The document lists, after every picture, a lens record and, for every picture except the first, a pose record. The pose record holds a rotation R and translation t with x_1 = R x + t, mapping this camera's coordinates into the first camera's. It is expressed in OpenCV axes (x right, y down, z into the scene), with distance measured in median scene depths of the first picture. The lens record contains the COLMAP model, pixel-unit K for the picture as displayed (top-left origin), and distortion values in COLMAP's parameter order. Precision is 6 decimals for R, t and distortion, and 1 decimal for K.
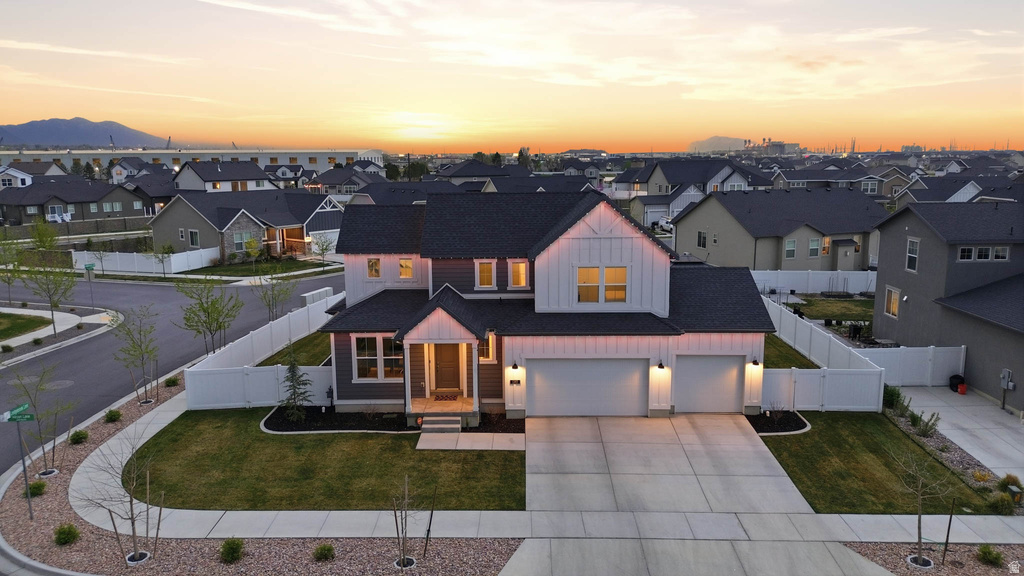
lens RADIAL K [[719.7, 0, 513.2], [0, 719.7, 283.1], [0, 0, 1]] dist [0.067549, -0.057086]
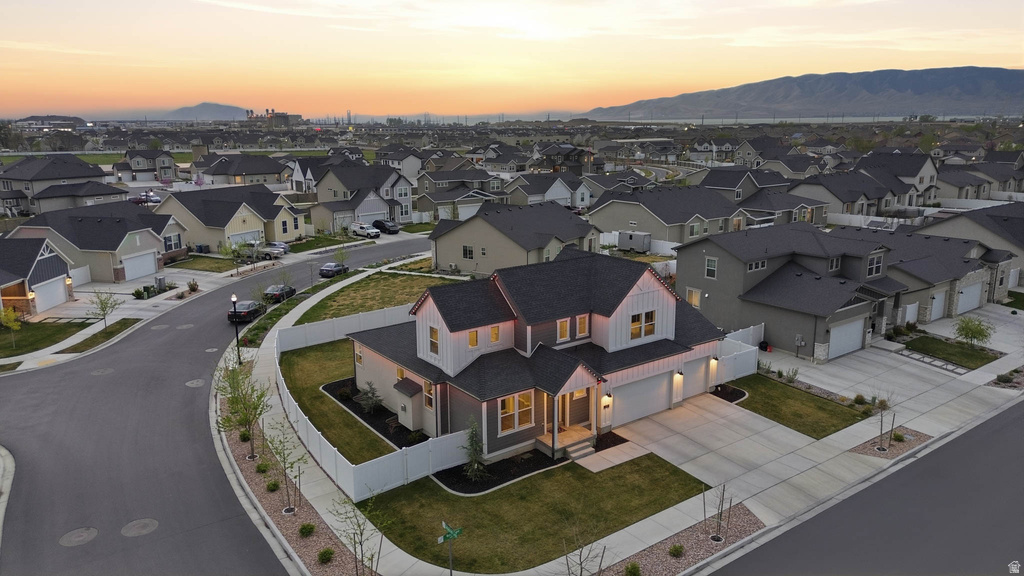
lens RADIAL K [[719.7, 0, 510.9], [0, 719.7, 280.5], [0, 0, 1]] dist [0.067549, -0.057086]
pose [[0.793891, -0.126479, 0.594761, -0.907527], [0.104123, 0.991958, 0.071960, -0.211809], [-0.599079, 0.004800, 0.800675, 0.017860]]
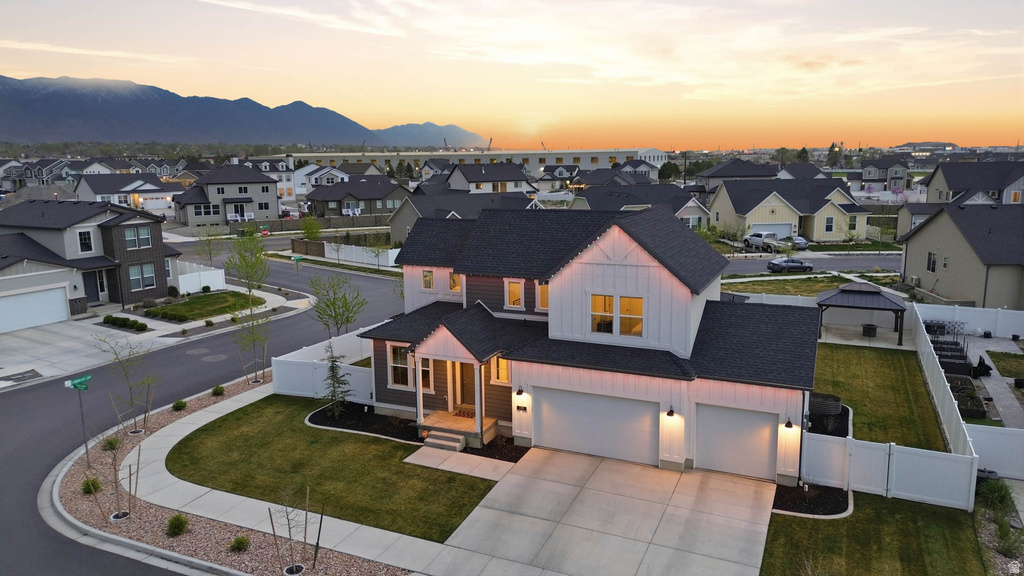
lens RADIAL K [[719.7, 0, 516.2], [0, 719.7, 295.5], [0, 0, 1]] dist [0.067549, -0.057086]
pose [[0.917559, 0.073205, -0.390803, 0.356696], [-0.065280, 0.997303, 0.033546, -0.044582], [0.392205, -0.005269, 0.919863, 0.110090]]
